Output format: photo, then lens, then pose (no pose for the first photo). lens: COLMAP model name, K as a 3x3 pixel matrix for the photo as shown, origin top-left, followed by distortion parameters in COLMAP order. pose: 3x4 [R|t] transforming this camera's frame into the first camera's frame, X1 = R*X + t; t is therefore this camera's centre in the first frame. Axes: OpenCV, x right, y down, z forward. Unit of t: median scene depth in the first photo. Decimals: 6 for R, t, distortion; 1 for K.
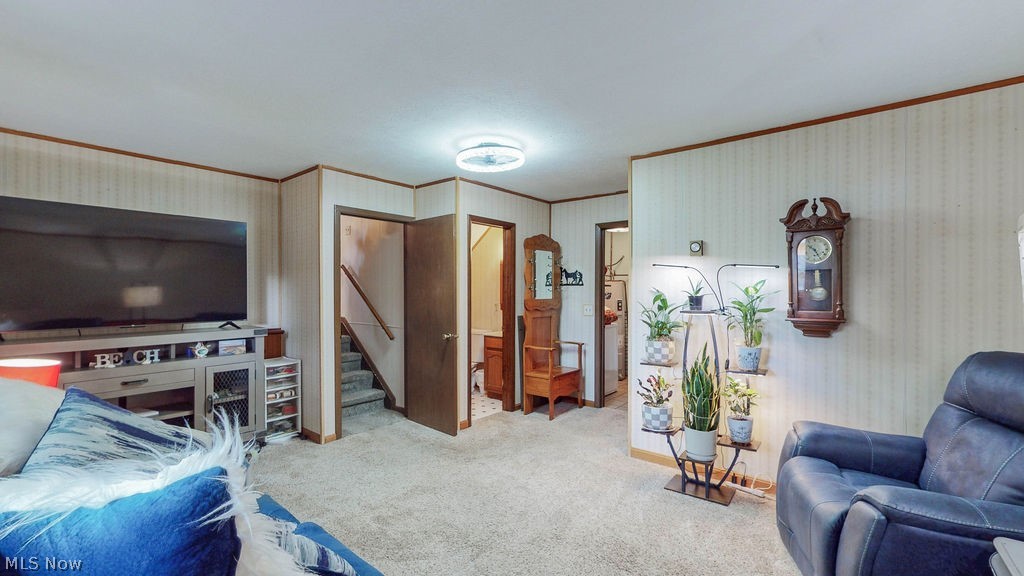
lens RADIAL K [[424.5, 0, 512.8], [0, 424.5, 290.0], [0, 0, 1]] dist [-0.000746, -0.000076]
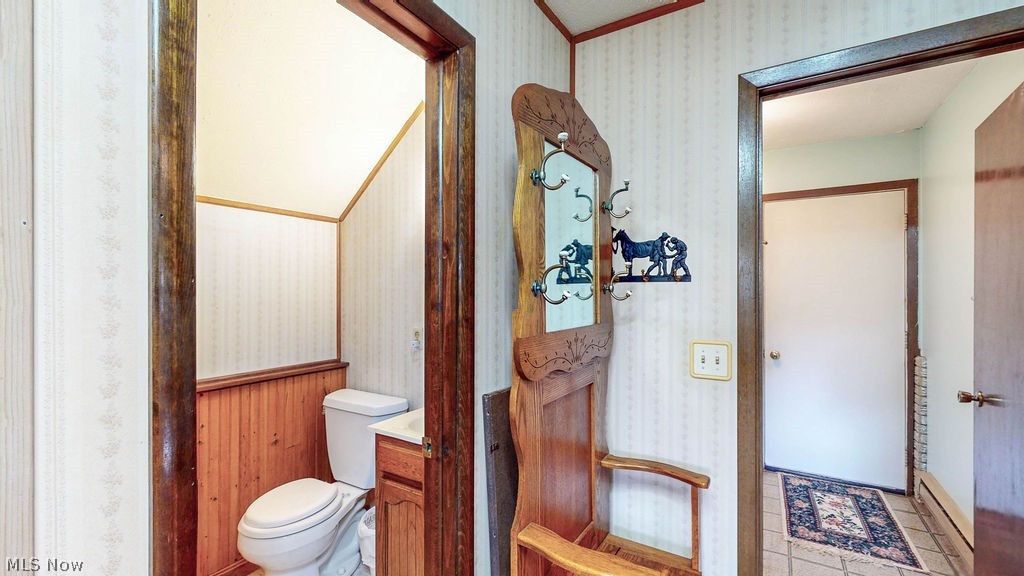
lens RADIAL K [[424.5, 0, 512.8], [0, 424.5, 290.0], [0, 0, 1]] dist [-0.000746, -0.000076]
pose [[0.992347, -0.004805, 0.123389, -0.002536], [0.005740, 0.999957, -0.007224, -0.002109], [-0.123349, 0.007877, 0.992332, 0.712531]]
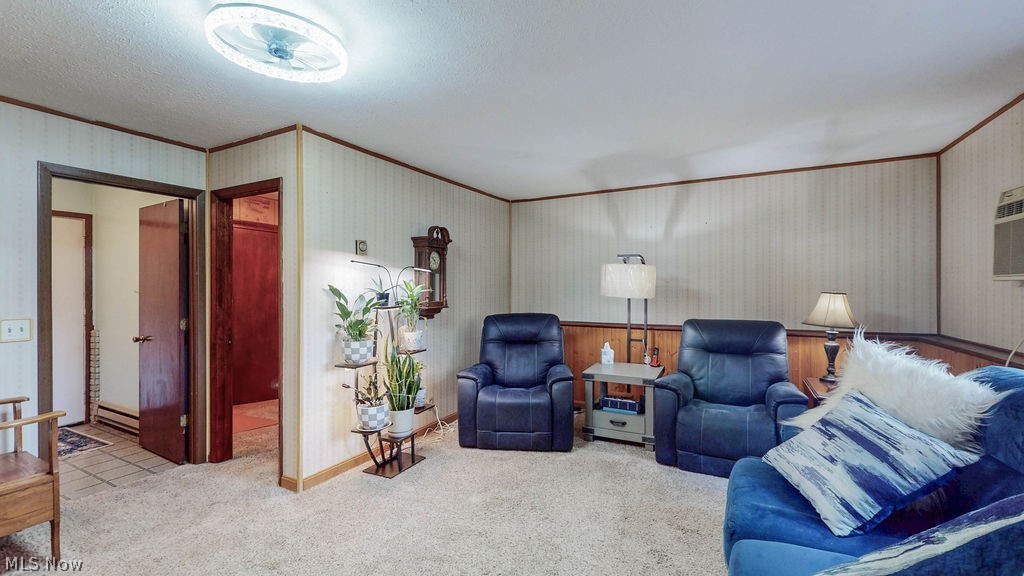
lens RADIAL K [[424.5, 0, 512.8], [0, 424.5, 290.0], [0, 0, 1]] dist [-0.000746, -0.000076]
pose [[-0.188985, -0.006577, 0.981958, -0.416883], [0.004420, 0.999962, 0.007548, -0.000179], [-0.981970, 0.005767, -0.188949, 0.523774]]
